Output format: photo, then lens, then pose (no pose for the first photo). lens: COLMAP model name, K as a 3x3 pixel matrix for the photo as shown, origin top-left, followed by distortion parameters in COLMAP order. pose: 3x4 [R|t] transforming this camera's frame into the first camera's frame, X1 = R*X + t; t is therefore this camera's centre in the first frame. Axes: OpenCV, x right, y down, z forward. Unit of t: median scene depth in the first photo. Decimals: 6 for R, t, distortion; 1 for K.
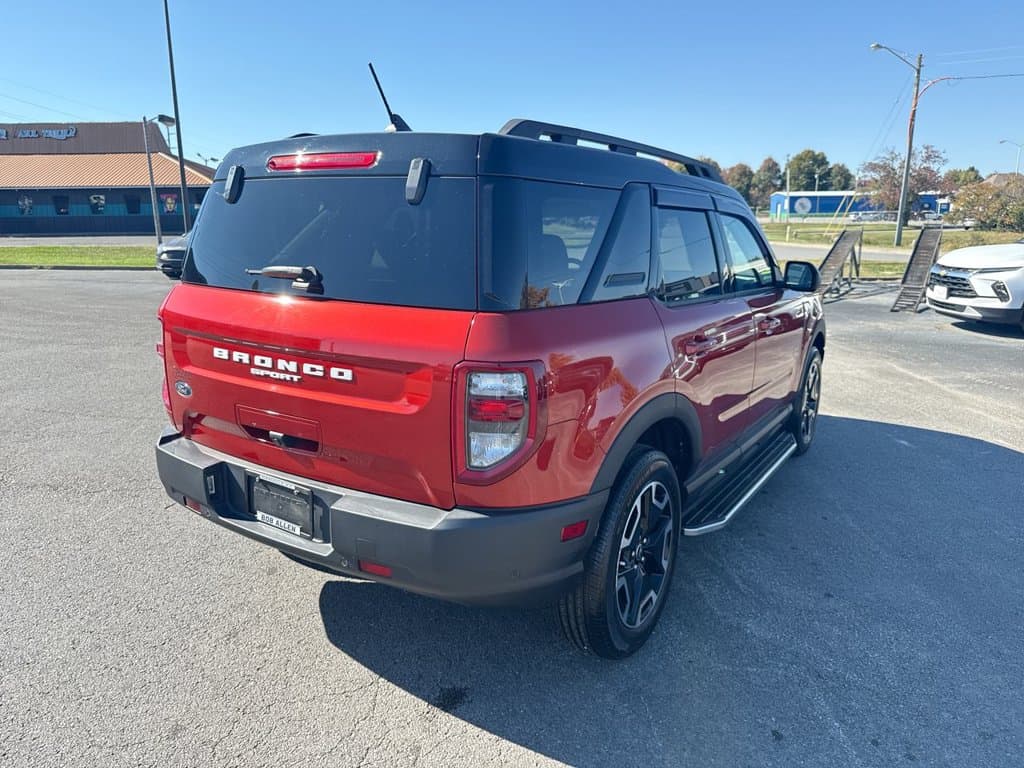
lens RADIAL K [[738.0, 0, 492.8], [0, 738.0, 384.9], [0, 0, 1]] dist [0.022563, -0.027653]
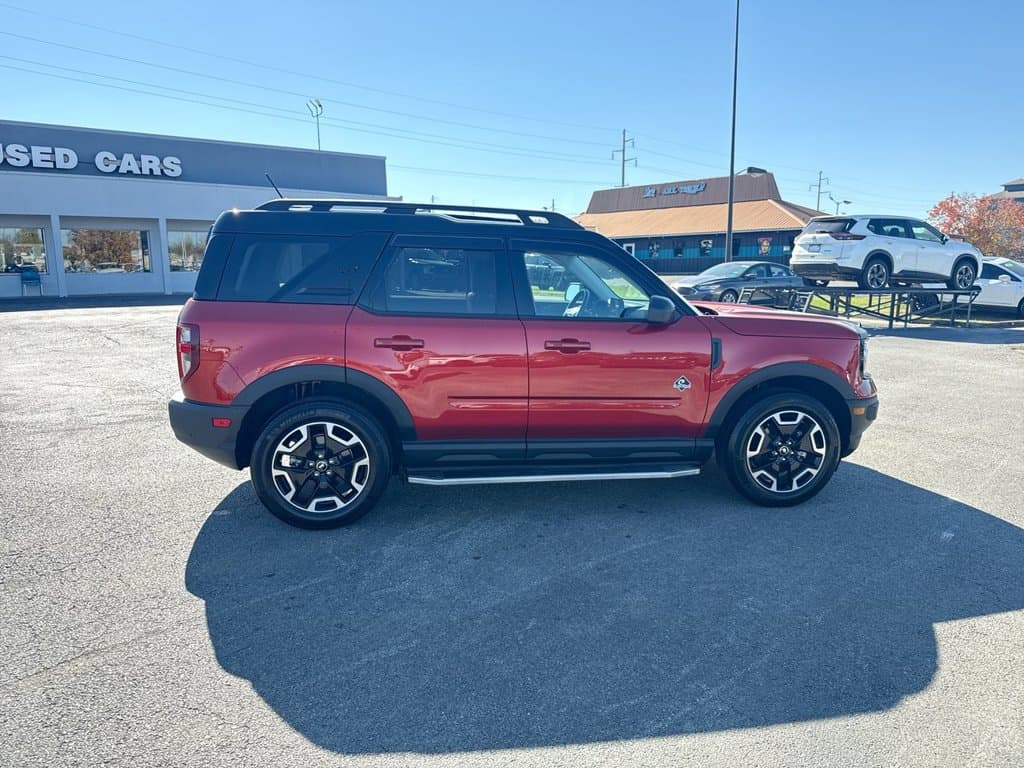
lens RADIAL K [[738.0, 0, 508.9], [0, 738.0, 380.7], [0, 0, 1]] dist [0.022563, -0.027653]
pose [[0.680654, 0.118826, -0.722904, 1.736802], [-0.161960, 0.986750, 0.009701, -0.035487], [0.714478, 0.110479, 0.690880, 0.201520]]
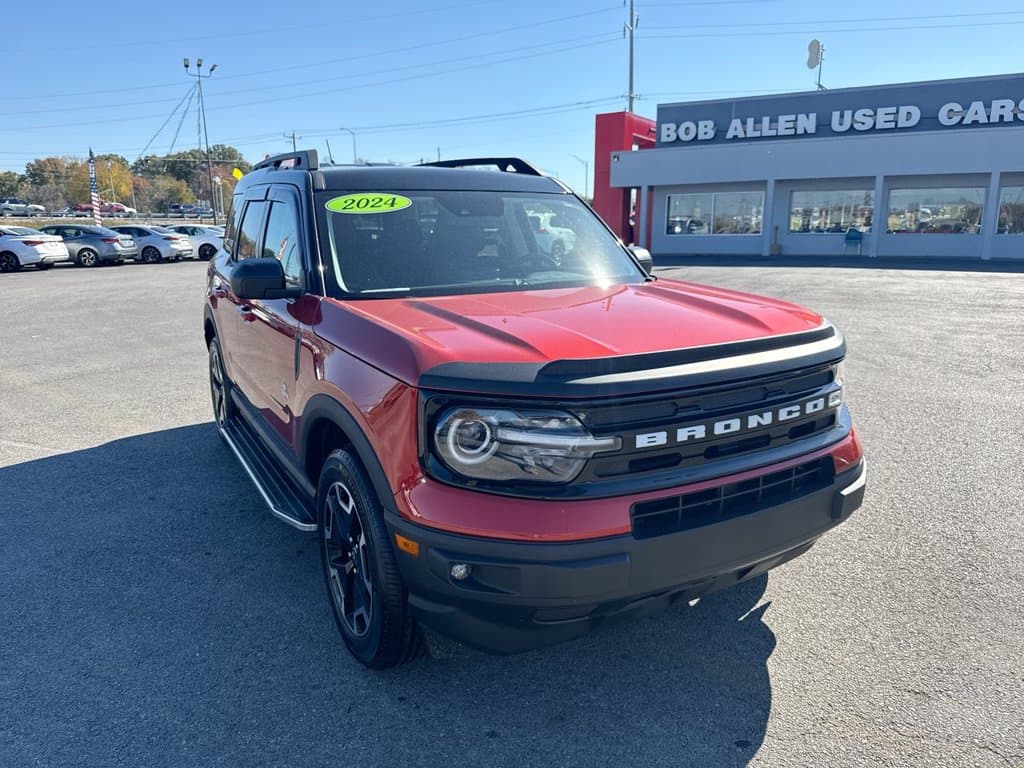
lens RADIAL K [[738.0, 0, 514.6], [0, 738.0, 384.6], [0, 0, 1]] dist [0.022563, -0.027653]
pose [[-0.410863, 0.197019, -0.890154, 1.662416], [-0.202052, 0.932414, 0.299632, -0.540381], [0.889026, 0.302965, -0.343286, 2.528032]]
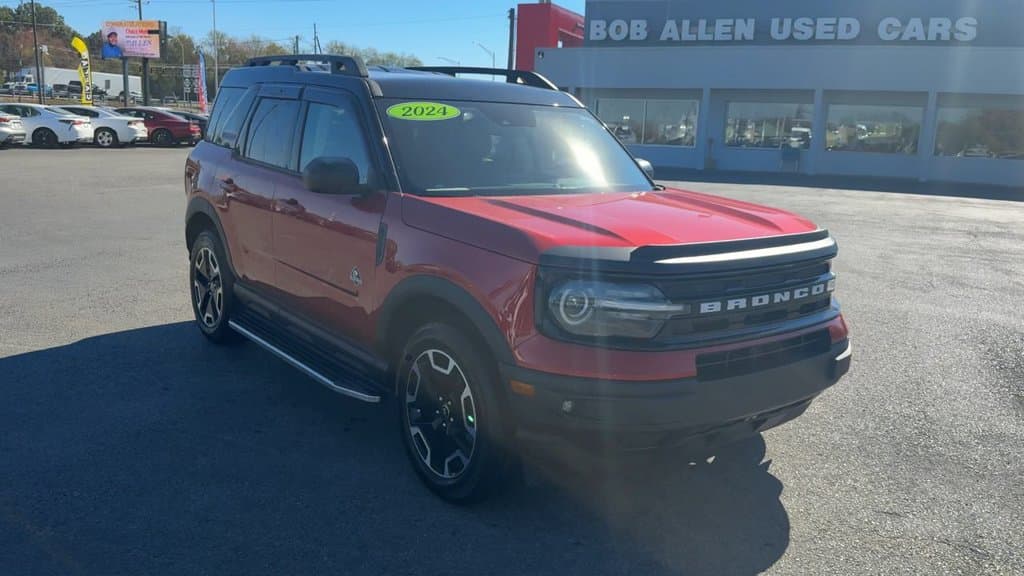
lens RADIAL K [[853.3, 0, 528.0], [0, 853.3, 289.4], [0, 0, 1]] dist [0.056114, -0.076465]
pose [[-0.286681, 0.170207, -0.942785, 2.142320], [-0.256337, 0.934582, 0.246672, -0.535992], [0.923096, 0.312387, -0.224297, 2.427574]]
